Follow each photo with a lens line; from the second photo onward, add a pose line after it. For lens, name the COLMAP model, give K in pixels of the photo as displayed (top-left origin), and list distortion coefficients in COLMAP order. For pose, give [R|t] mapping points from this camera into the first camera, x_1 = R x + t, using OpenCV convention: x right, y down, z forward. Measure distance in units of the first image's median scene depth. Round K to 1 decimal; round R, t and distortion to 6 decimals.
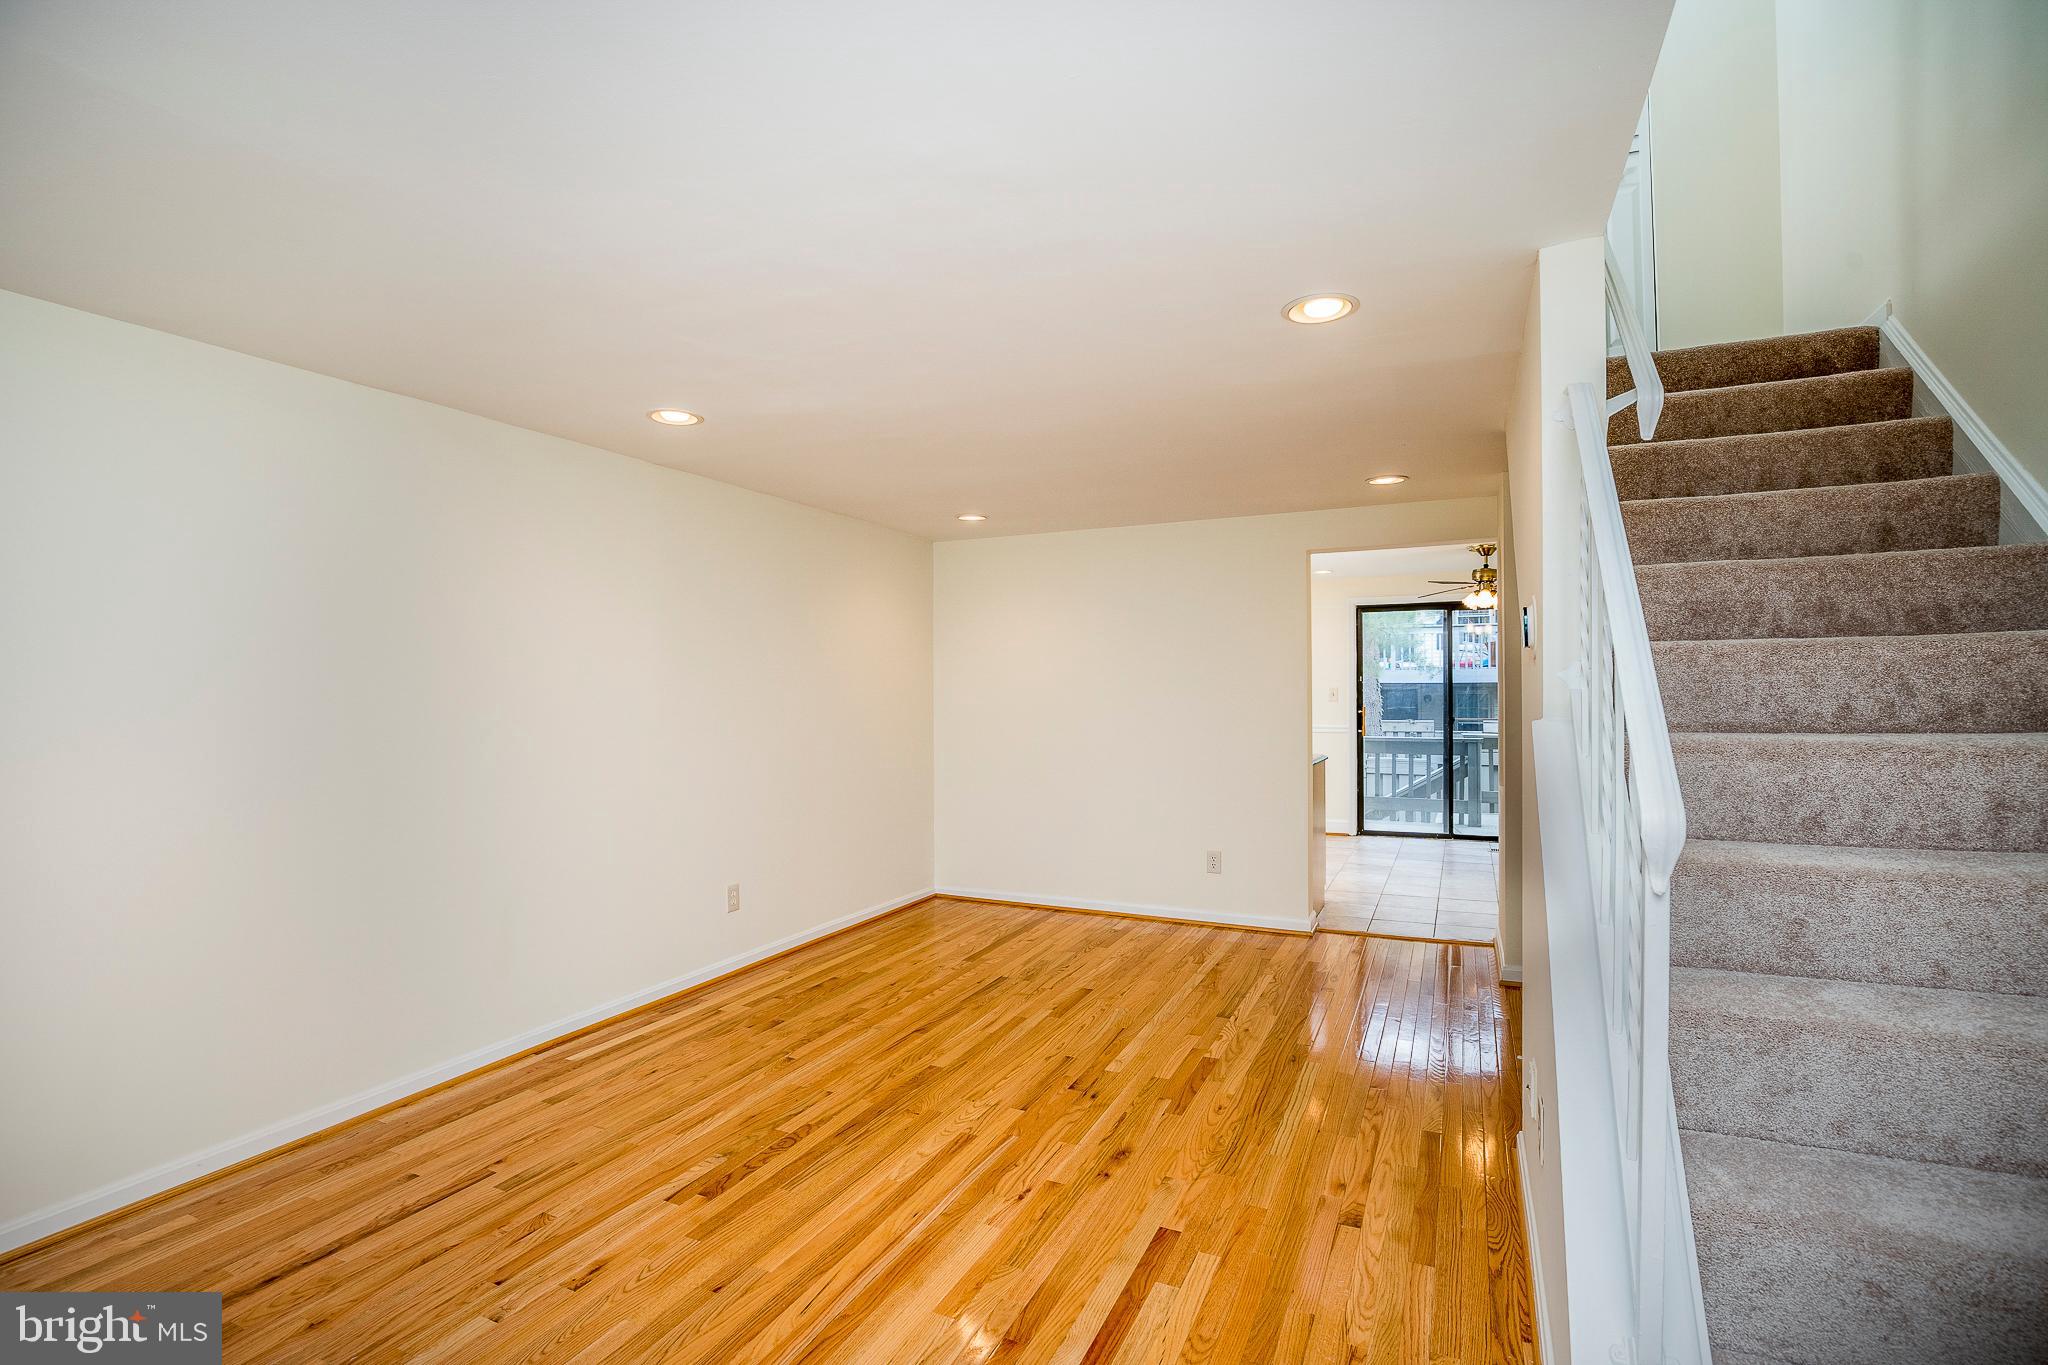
lens RADIAL K [[934.7, 0, 1024.0], [0, 934.7, 682.5], [0, 0, 1]] dist [-0.017055, 0.000102]
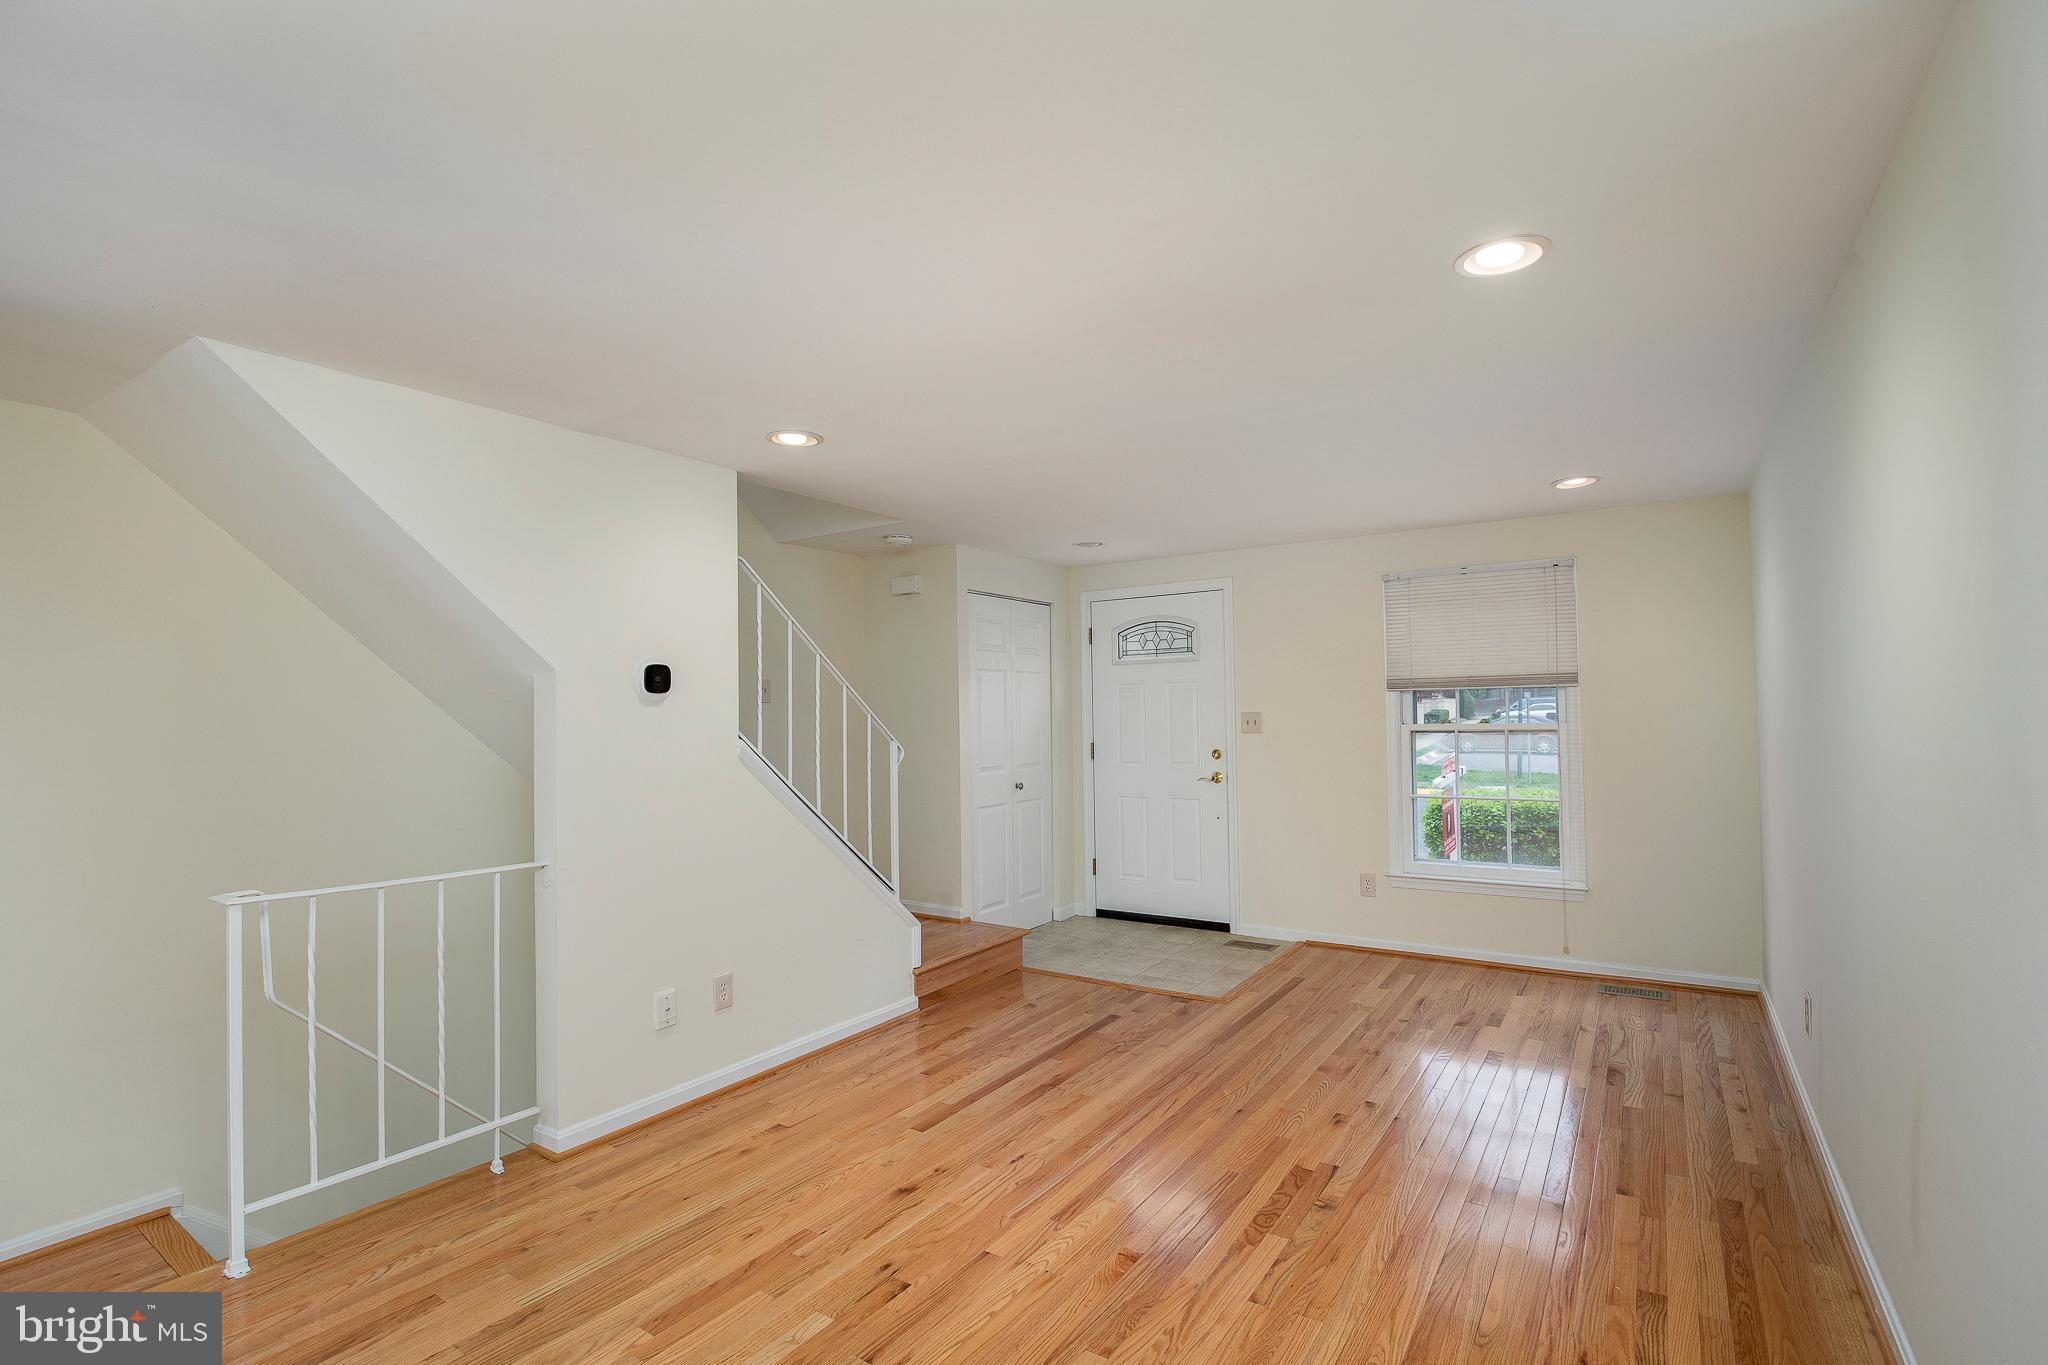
lens RADIAL K [[934.7, 0, 1024.0], [0, 934.7, 682.5], [0, 0, 1]] dist [-0.017055, 0.000102]
pose [[-0.986931, 0.028586, 0.158590, -0.200892], [0.022612, 0.998970, -0.039346, 0.012106], [-0.159551, -0.035246, -0.986560, 2.106606]]
